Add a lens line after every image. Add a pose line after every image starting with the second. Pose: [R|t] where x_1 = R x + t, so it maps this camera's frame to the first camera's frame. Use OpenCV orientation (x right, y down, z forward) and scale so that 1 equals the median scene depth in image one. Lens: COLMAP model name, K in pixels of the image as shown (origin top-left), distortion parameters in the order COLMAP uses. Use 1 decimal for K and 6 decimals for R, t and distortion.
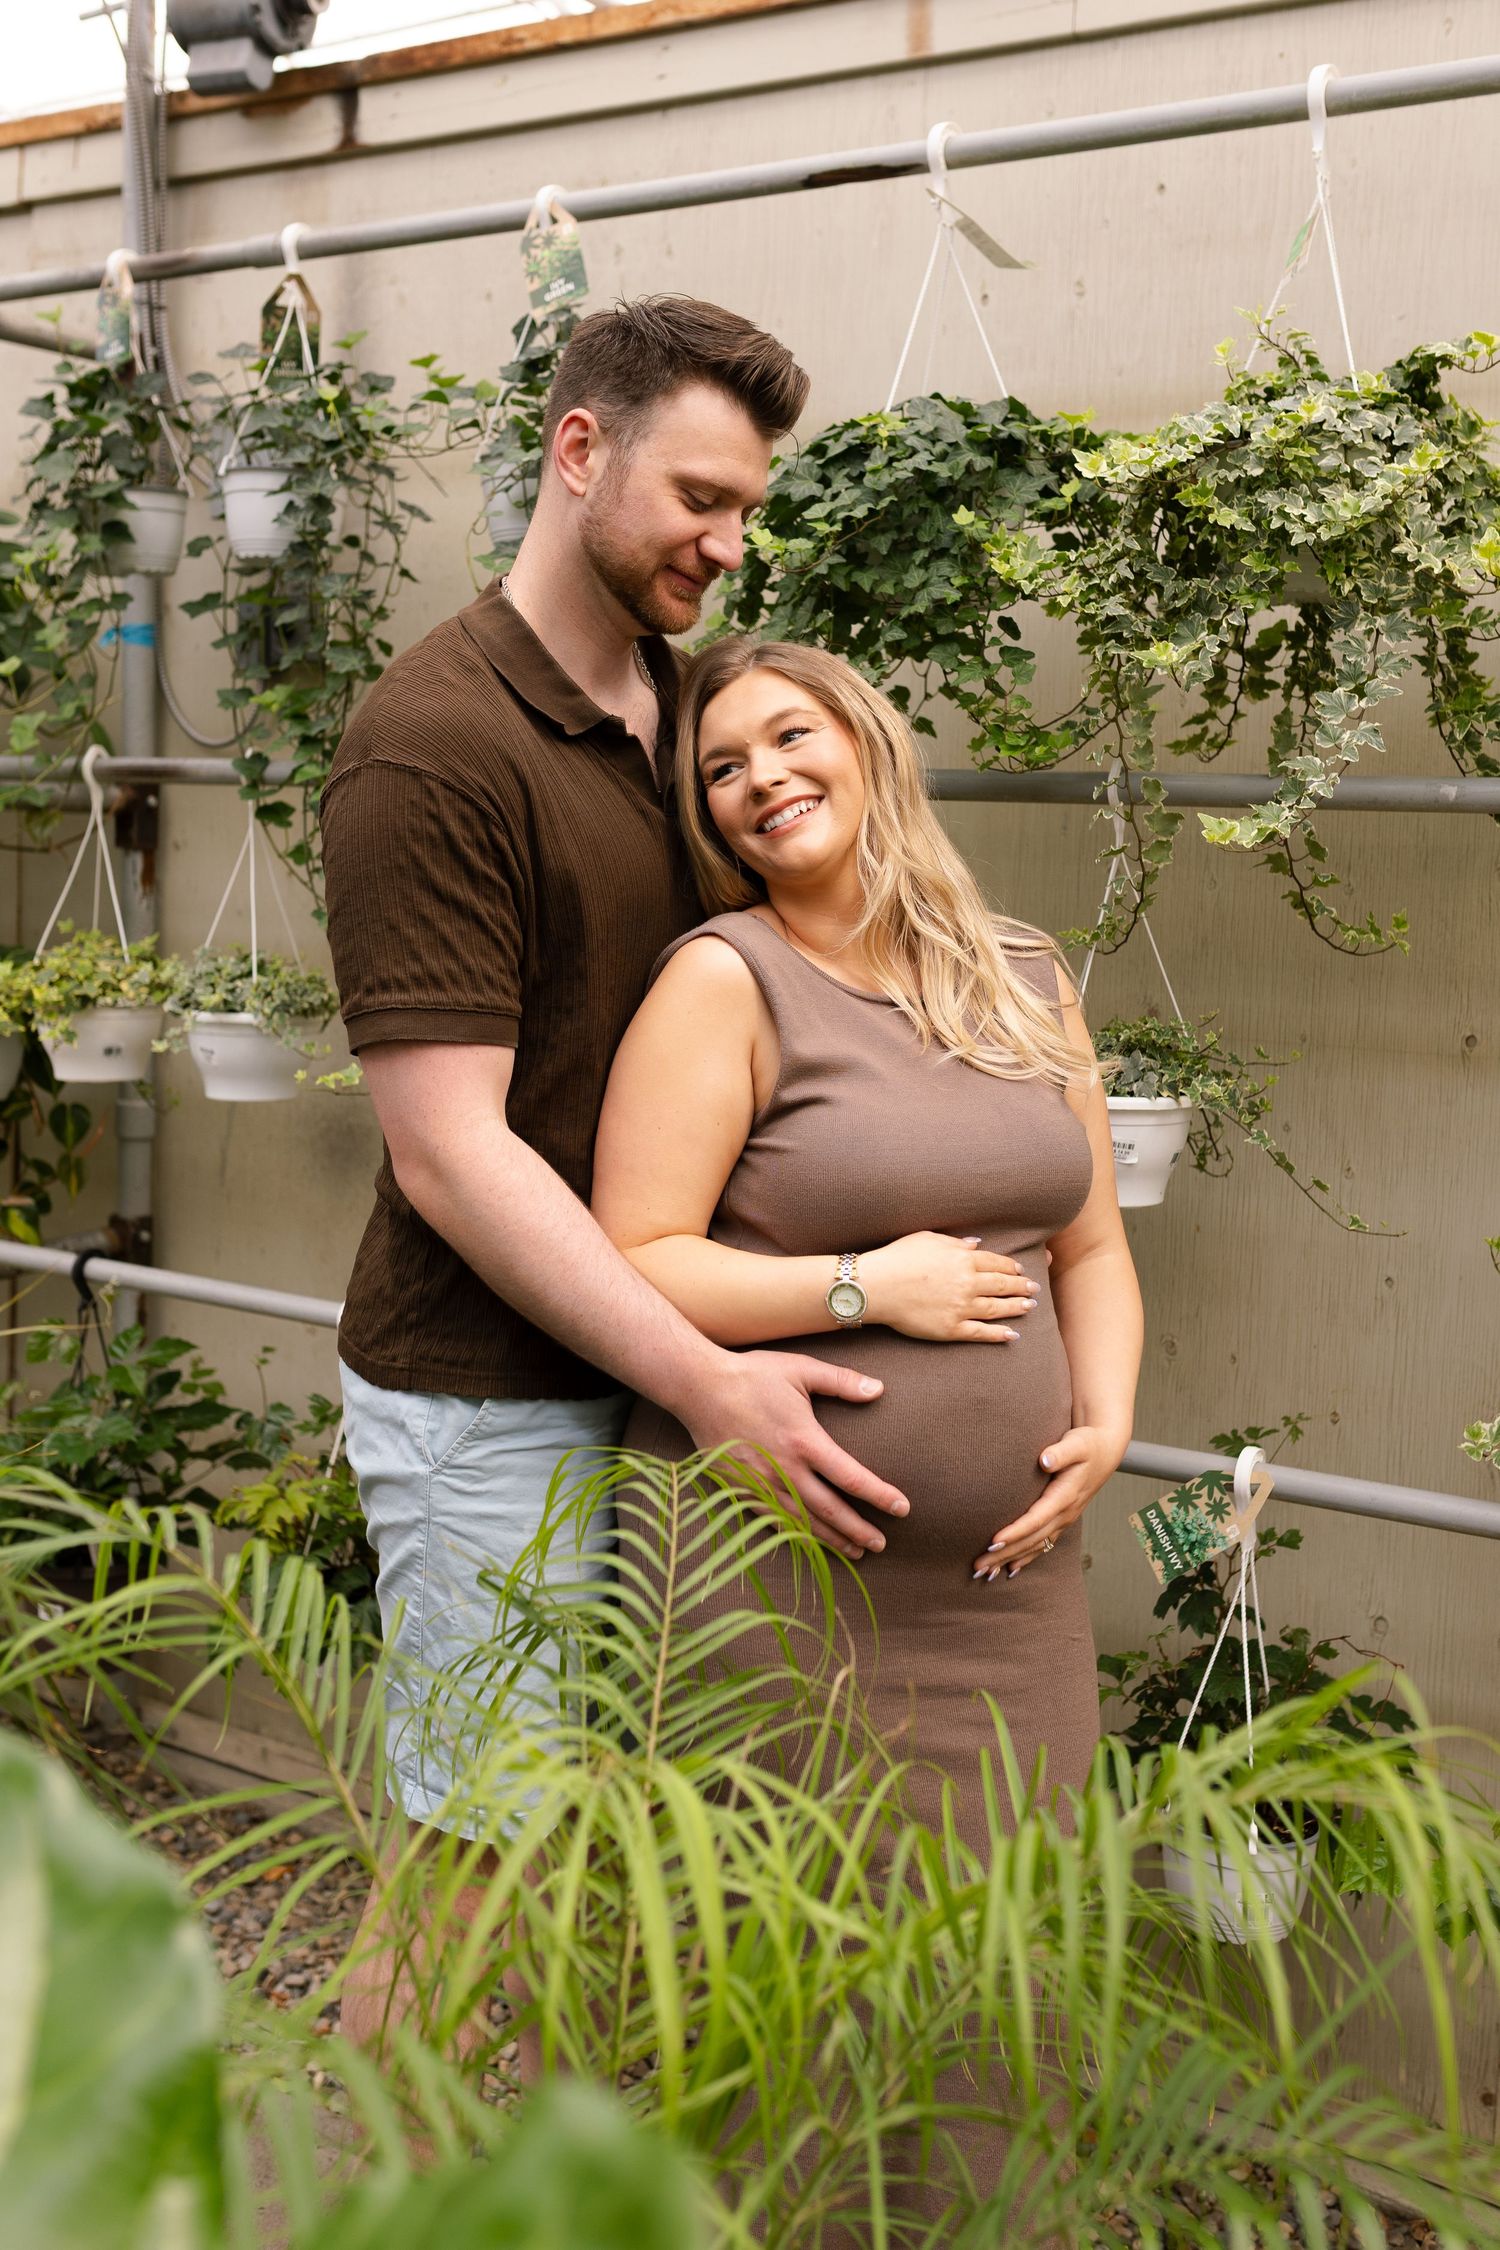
lens RADIAL K [[2537.9, 0, 776.2], [0, 2537.9, 963.5], [0, 0, 1]] dist [-0.001523, 0.005383]
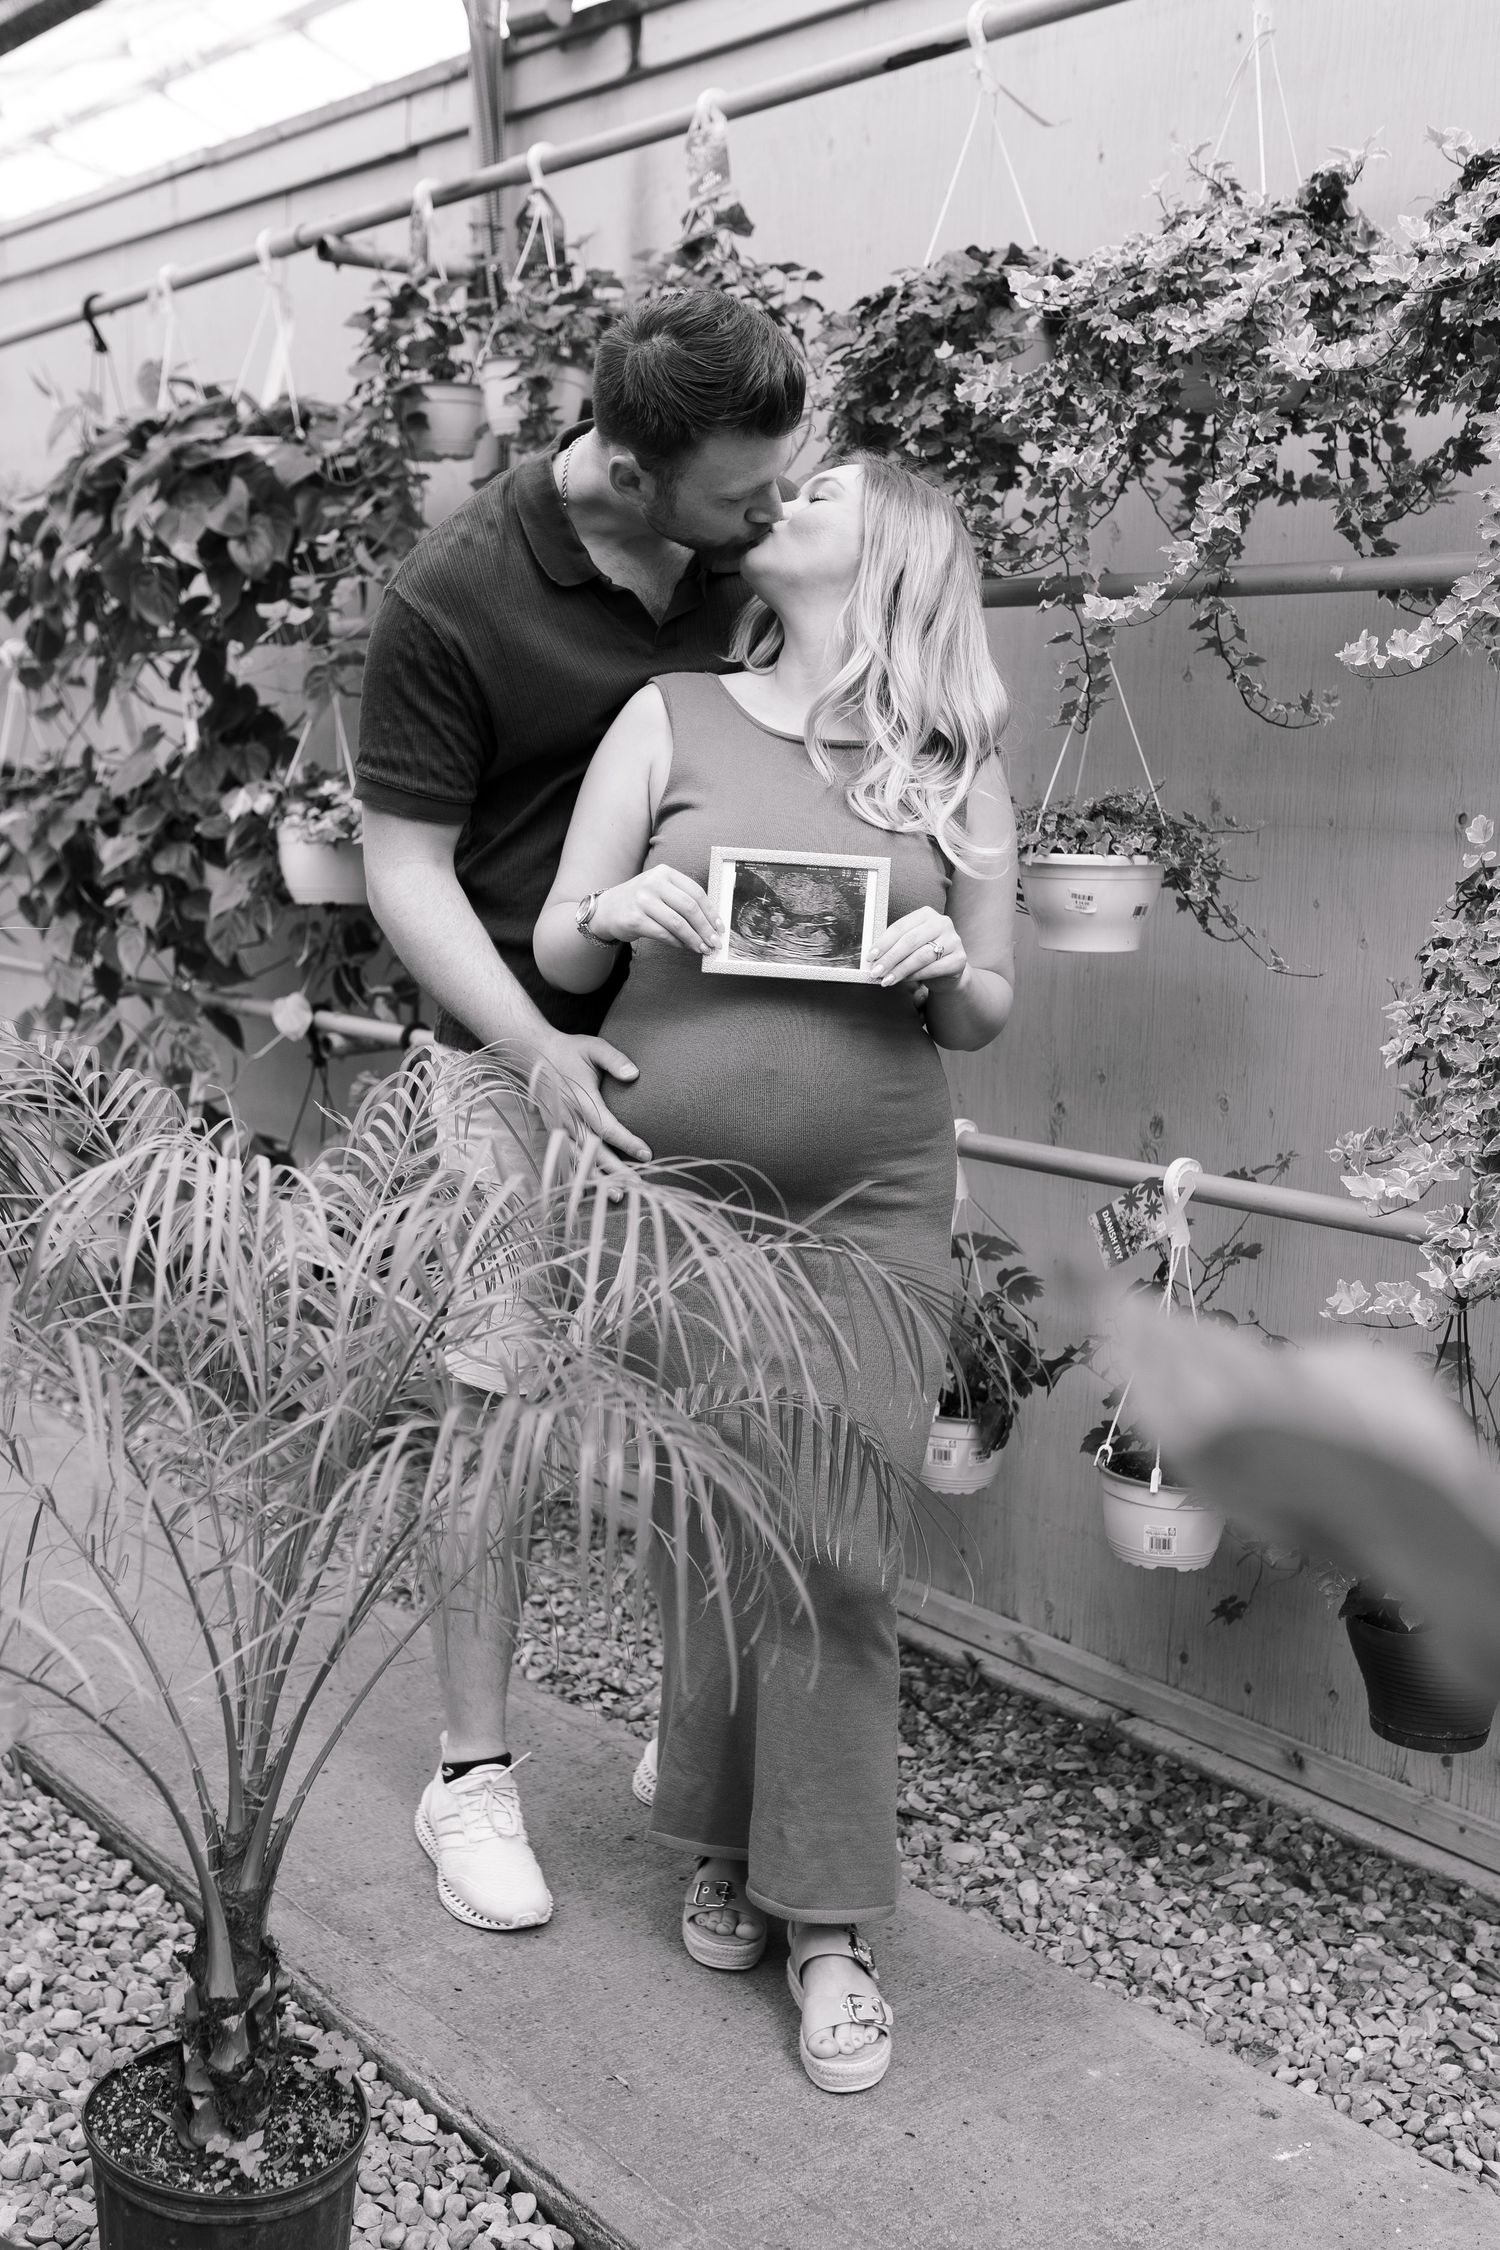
lens RADIAL K [[2579.8, 0, 704.1], [0, 2579.8, 1191.1], [0, 0, 1]] dist [-0.003961, 0.004075]
pose [[0.944878, 0.040305, -0.324933, 0.360097], [-0.006526, 0.994516, 0.104383, 0.082804], [0.327358, -0.096509, 0.939959, -0.183528]]
